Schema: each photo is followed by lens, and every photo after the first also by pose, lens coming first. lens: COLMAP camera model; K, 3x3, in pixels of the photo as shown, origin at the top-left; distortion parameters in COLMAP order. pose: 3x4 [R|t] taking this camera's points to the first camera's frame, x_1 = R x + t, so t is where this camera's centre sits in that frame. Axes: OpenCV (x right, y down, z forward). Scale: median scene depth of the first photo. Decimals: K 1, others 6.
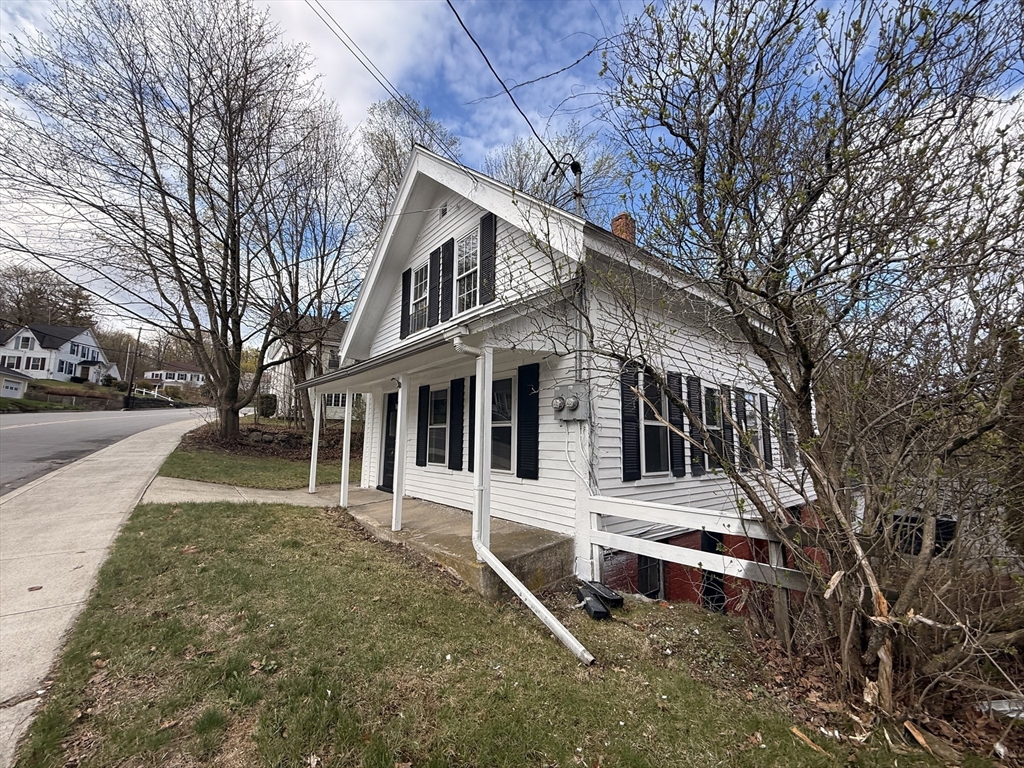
lens RADIAL K [[406.3, 0, 508.5], [0, 406.3, 388.4], [0, 0, 1]] dist [-0.000946, 0.000145]
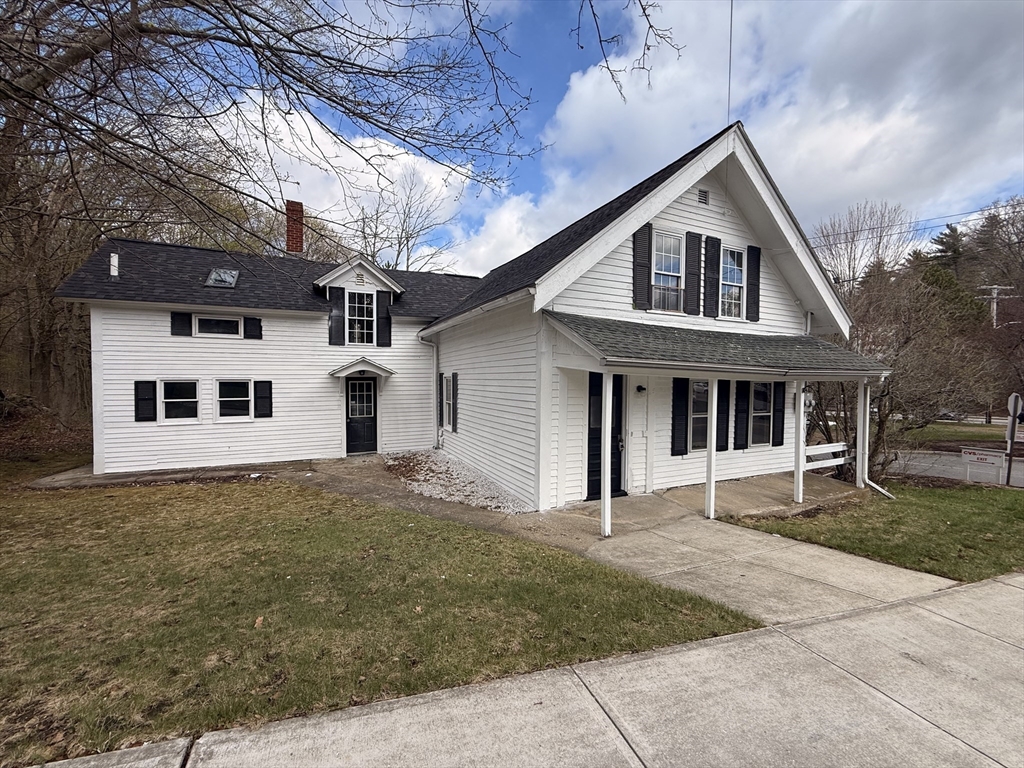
lens RADIAL K [[406.3, 0, 508.5], [0, 406.3, 388.4], [0, 0, 1]] dist [-0.000946, 0.000145]
pose [[0.258223, -0.032020, 0.965554, -1.674722], [-0.130183, 0.989182, 0.067619, 0.020535], [-0.957274, -0.143159, 0.251261, 1.534968]]
